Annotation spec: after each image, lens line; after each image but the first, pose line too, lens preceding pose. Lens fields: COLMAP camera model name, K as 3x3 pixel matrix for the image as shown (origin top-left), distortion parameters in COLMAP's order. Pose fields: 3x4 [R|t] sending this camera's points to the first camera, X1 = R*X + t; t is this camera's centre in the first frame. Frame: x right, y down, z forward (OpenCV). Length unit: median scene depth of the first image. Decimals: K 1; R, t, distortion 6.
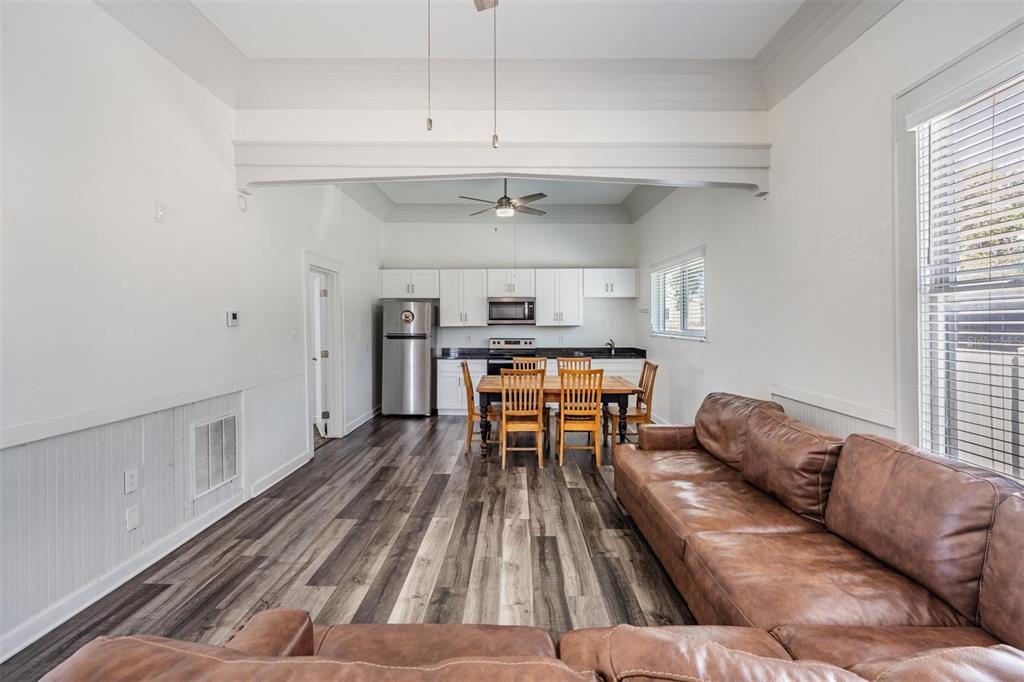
lens RADIAL K [[462.3, 0, 511.6], [0, 462.3, 326.2], [0, 0, 1]] dist [-0.001405, -0.000023]
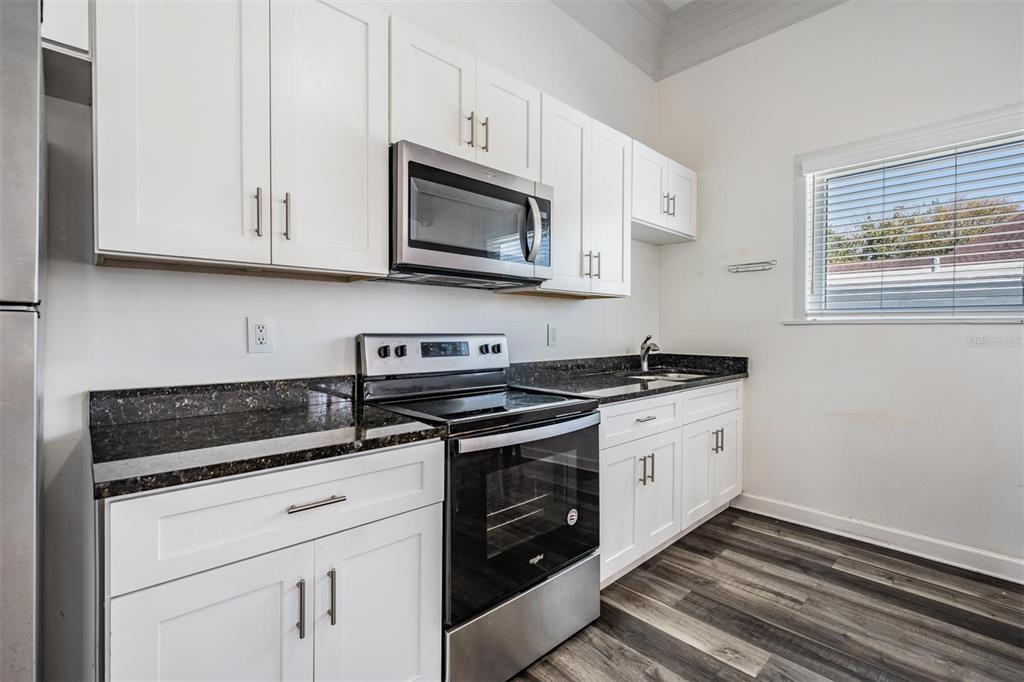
lens RADIAL K [[459.8, 0, 510.8], [0, 459.8, 334.5], [0, 0, 1]] dist [-0.000582, -0.000447]
pose [[0.731976, -0.002485, 0.681325, -0.311866], [0.001327, 0.999997, 0.002222, 0.053552], [-0.681329, -0.000722, 0.731977, 1.582349]]
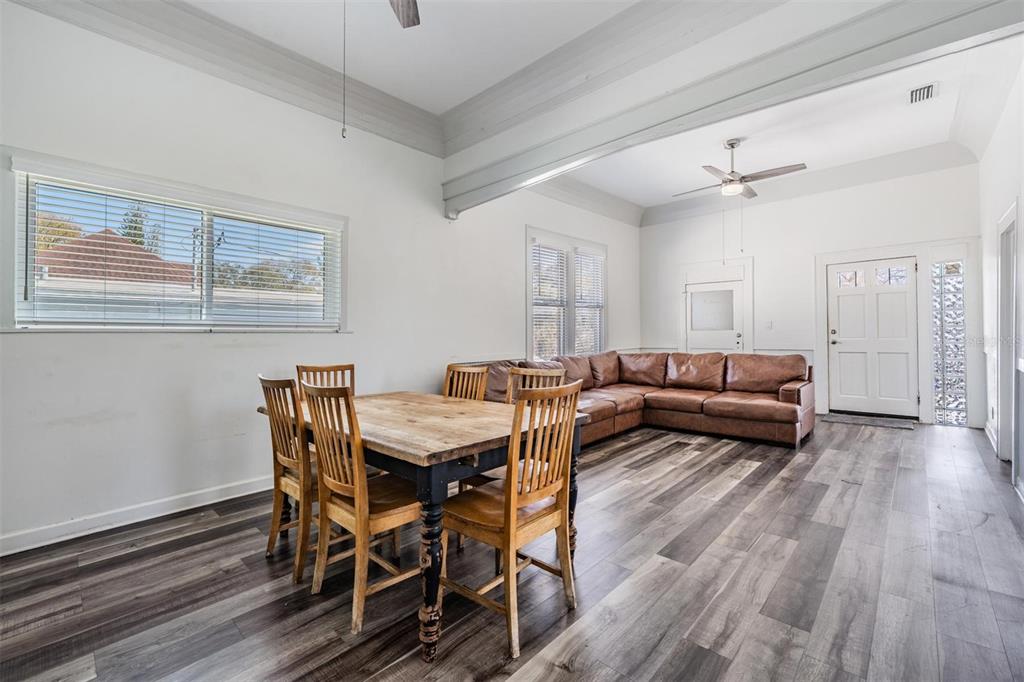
lens RADIAL K [[425.0, 0, 503.6], [0, 425.0, 335.2], [0, 0, 1]] dist [0.000627, 0.000460]
pose [[-0.722624, 0.007355, 0.691202, -0.419892], [0.016330, 0.999846, 0.006433, 0.050689], [-0.691048, 0.015936, -0.722633, 1.757122]]
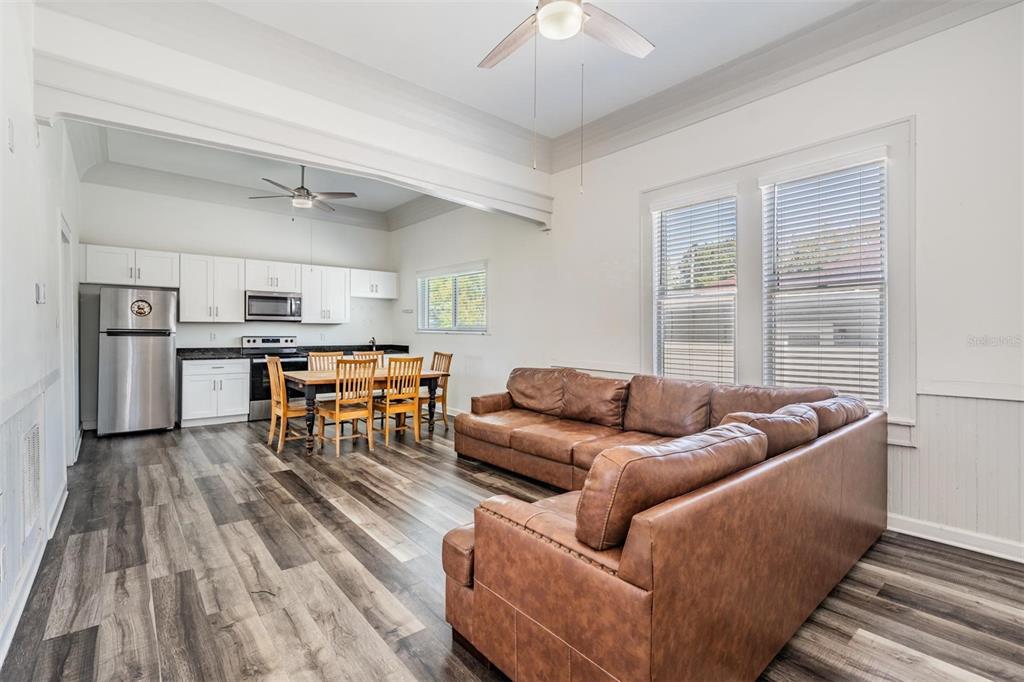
lens RADIAL K [[459.8, 0, 510.8], [0, 459.8, 334.5], [0, 0, 1]] dist [-0.000582, -0.000447]
pose [[0.759438, 0.002141, 0.650577, -0.474684], [-0.002789, 0.999996, -0.000036, 0.043463], [-0.650574, -0.001787, 0.759441, -0.029415]]
